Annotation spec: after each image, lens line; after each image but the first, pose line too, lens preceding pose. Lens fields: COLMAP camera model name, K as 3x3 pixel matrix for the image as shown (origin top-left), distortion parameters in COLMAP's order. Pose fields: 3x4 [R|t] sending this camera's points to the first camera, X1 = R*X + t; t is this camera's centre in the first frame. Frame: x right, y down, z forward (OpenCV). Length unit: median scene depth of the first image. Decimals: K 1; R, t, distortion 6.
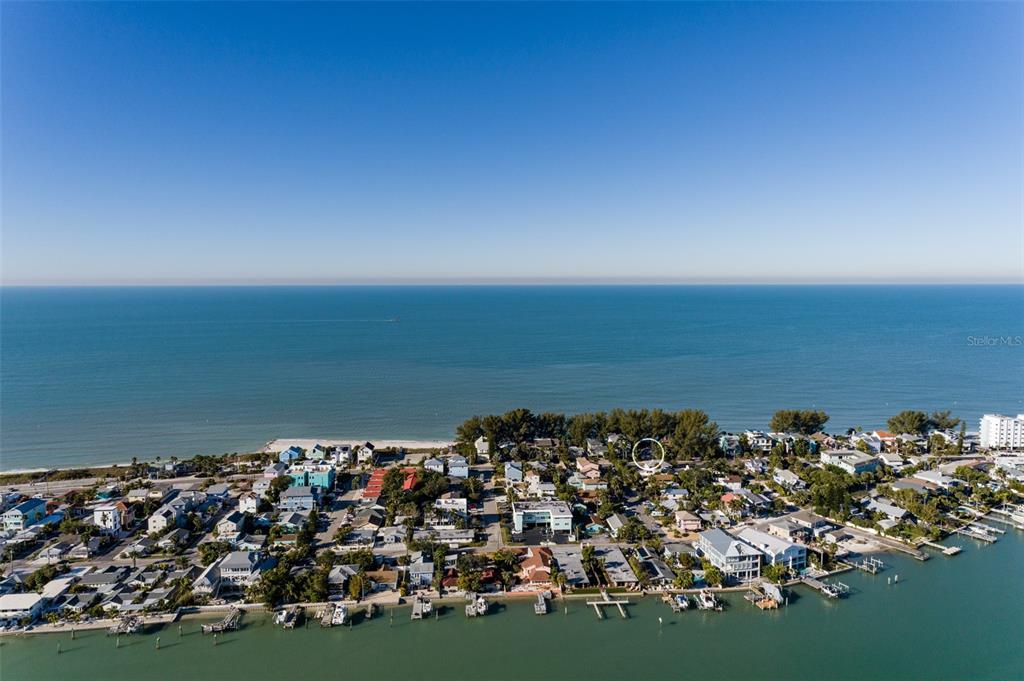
lens RADIAL K [[690.4, 0, 512.0], [0, 690.4, 340.5], [0, 0, 1]] dist [0.027413, 0.018847]
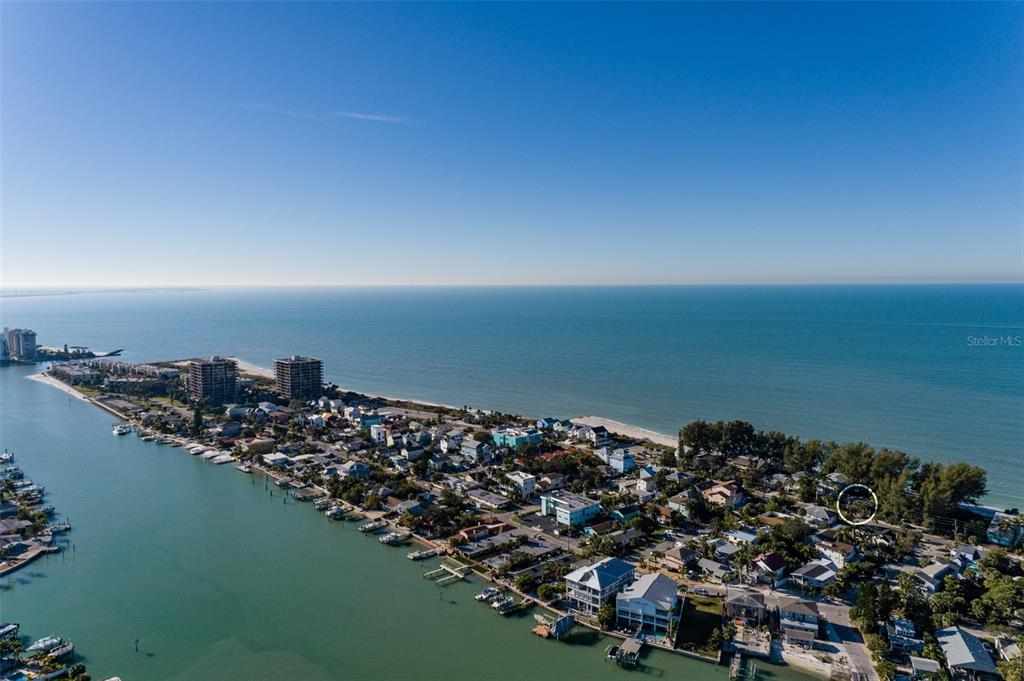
lens RADIAL K [[690.4, 0, 512.0], [0, 690.4, 340.5], [0, 0, 1]] dist [0.027413, 0.018847]
pose [[0.576891, 0.067582, -0.814021, 0.835243], [-0.063947, 0.997249, 0.037475, -0.024123], [0.814314, 0.030436, 0.579626, 0.372158]]
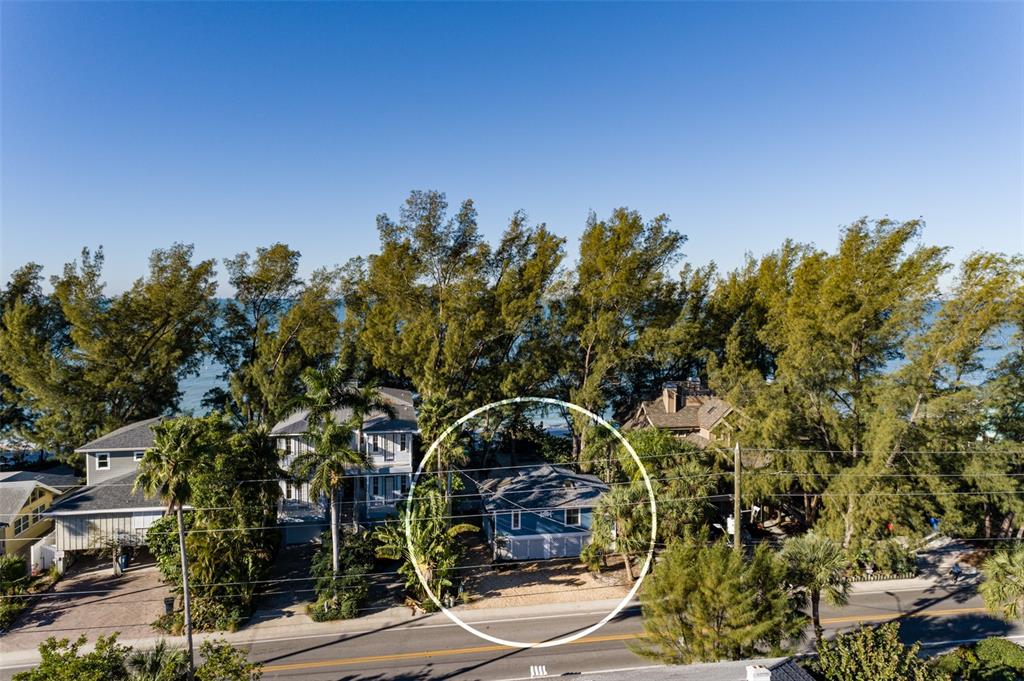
lens RADIAL K [[690.4, 0, 512.0], [0, 690.4, 340.5], [0, 0, 1]] dist [0.027413, 0.018847]
pose [[0.995752, -0.000767, 0.092075, 0.261975], [0.002632, 0.999794, -0.020140, 0.191581], [-0.092041, 0.020297, 0.995548, 1.256735]]
